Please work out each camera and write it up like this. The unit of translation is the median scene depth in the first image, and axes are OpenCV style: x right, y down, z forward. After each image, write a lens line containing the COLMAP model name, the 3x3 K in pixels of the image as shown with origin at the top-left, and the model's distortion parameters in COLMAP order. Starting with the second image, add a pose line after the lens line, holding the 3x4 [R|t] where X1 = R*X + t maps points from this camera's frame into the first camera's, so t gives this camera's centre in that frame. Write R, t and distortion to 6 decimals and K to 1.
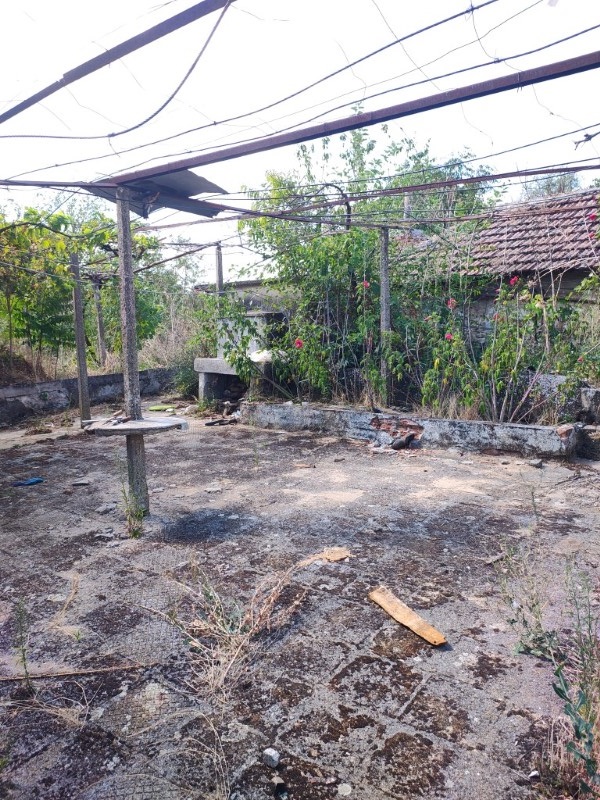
lens RADIAL K [[579.9, 0, 300.0], [0, 579.9, 400.0], [0, 0, 1]] dist [0.036189, -0.080579]
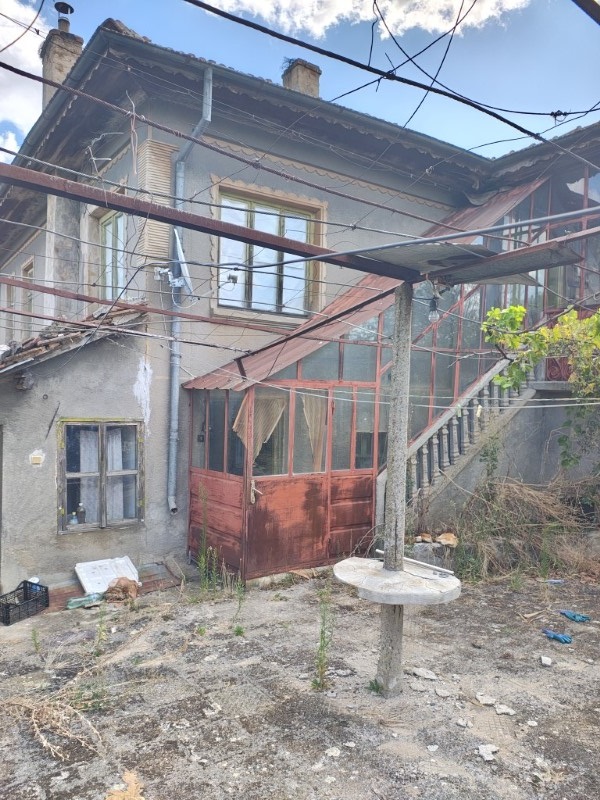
lens RADIAL K [[579.9, 0, 300.0], [0, 579.9, 400.0], [0, 0, 1]] dist [0.036189, -0.080579]
pose [[-0.359217, -0.014120, -0.933147, 0.690708], [-0.126130, 0.991446, 0.033552, -0.278484], [0.924692, 0.129750, -0.357925, 1.533041]]
